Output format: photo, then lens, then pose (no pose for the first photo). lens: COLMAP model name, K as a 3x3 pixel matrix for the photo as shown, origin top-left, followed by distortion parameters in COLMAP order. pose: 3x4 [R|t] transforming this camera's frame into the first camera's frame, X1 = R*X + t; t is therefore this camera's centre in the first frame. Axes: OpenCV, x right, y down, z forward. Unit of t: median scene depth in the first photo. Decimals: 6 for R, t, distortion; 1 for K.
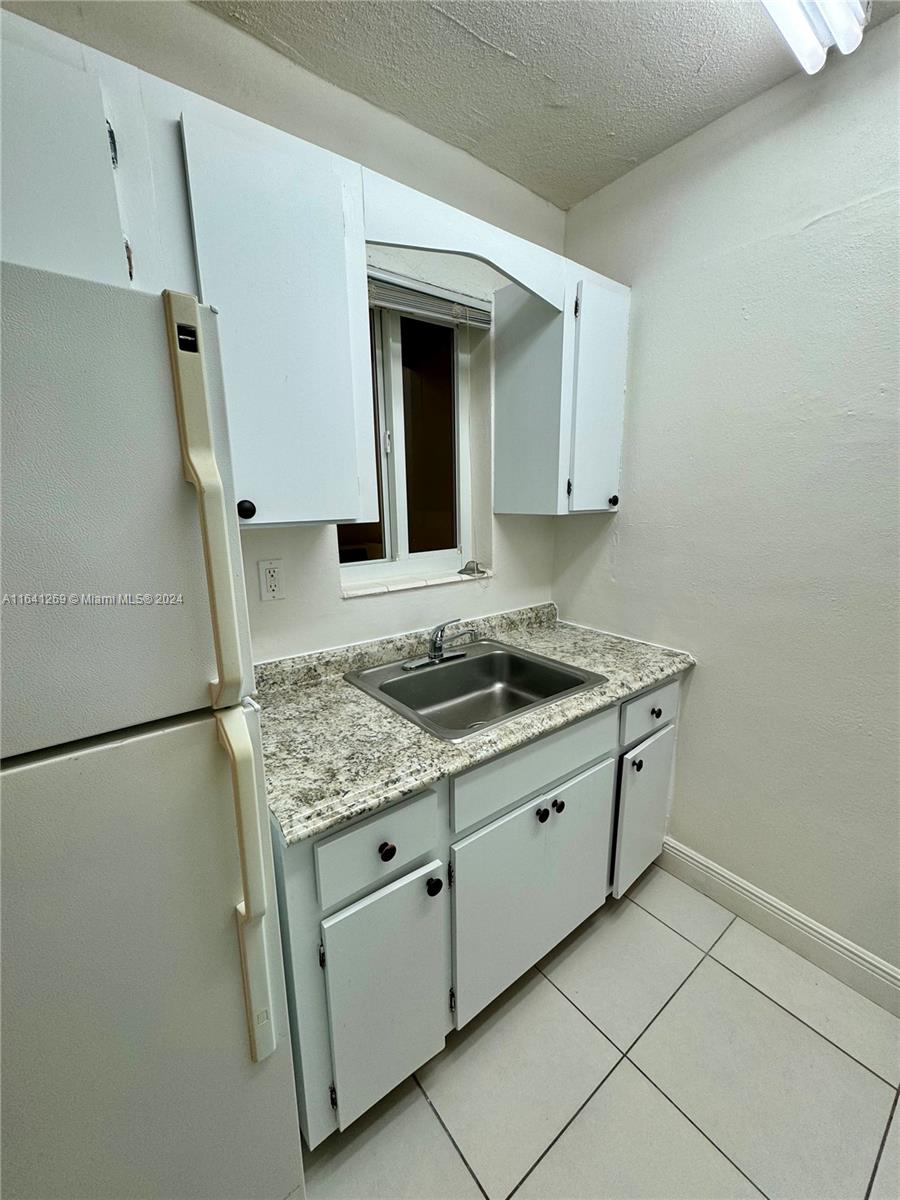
lens RADIAL K [[480.0, 0, 450.0], [0, 480.0, 600.0], [0, 0, 1]] dist [-0.002304, -0.000168]
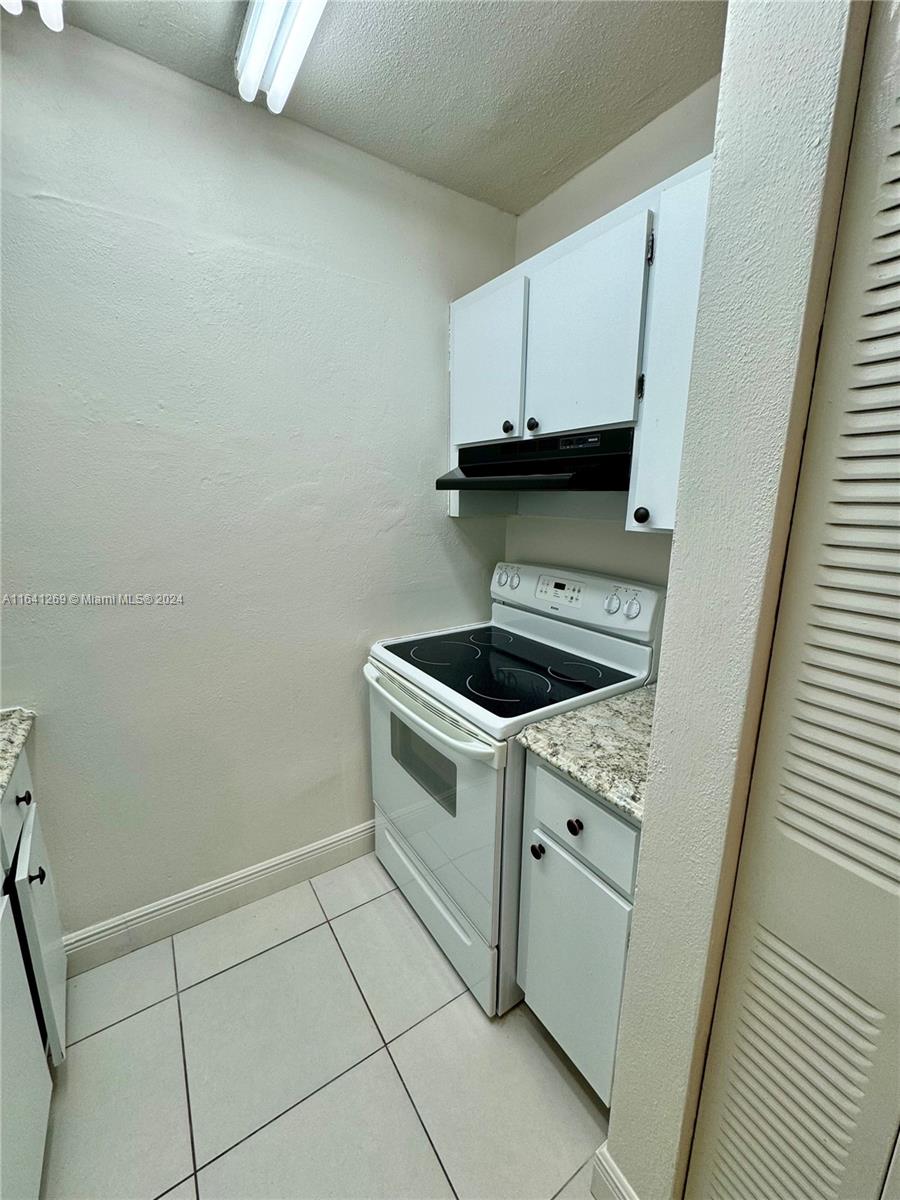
lens RADIAL K [[480.0, 0, 450.0], [0, 480.0, 600.0], [0, 0, 1]] dist [-0.002304, -0.000168]
pose [[0.086870, -0.206031, 0.974682, -0.156629], [0.203921, 0.961342, 0.185037, -0.056378], [-0.975126, 0.182684, 0.125526, 0.214193]]
